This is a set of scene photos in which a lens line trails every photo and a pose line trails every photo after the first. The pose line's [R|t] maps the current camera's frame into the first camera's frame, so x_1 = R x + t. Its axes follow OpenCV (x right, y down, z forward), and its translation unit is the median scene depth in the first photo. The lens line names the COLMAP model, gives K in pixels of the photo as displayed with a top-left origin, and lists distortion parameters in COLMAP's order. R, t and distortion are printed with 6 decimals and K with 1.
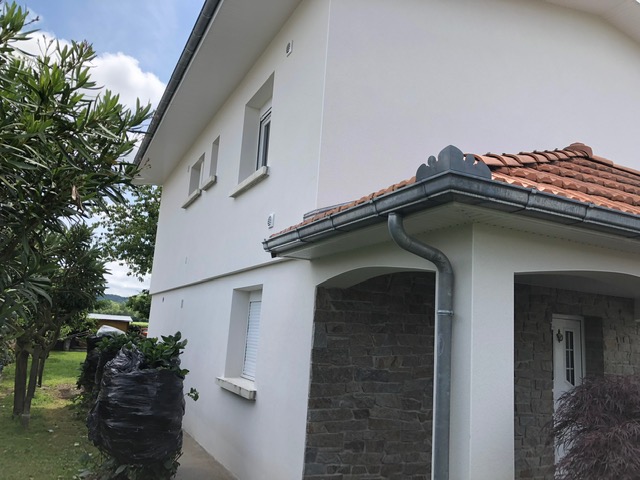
lens RADIAL K [[521.3, 0, 319.5], [0, 521.3, 237.4], [0, 0, 1]] dist [0.013850, -0.010369]
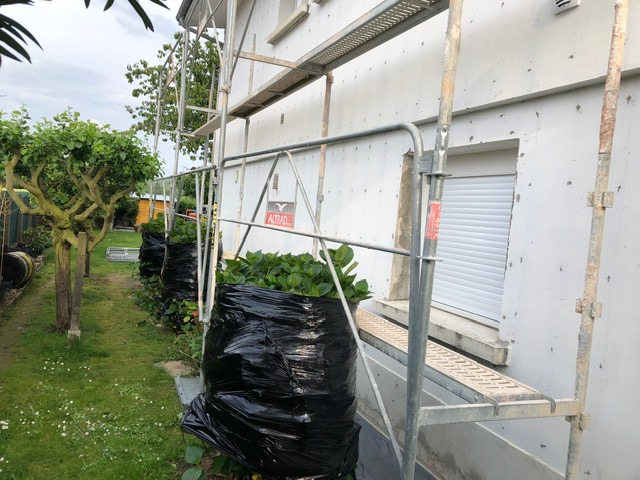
lens RADIAL K [[521.3, 0, 321.6], [0, 521.3, 242.2], [0, 0, 1]] dist [0.013850, -0.010369]
pose [[0.997773, 0.041096, -0.052541, -0.101959], [-0.028564, 0.975037, 0.220196, 0.031870], [0.060278, -0.218205, 0.974040, 0.188769]]
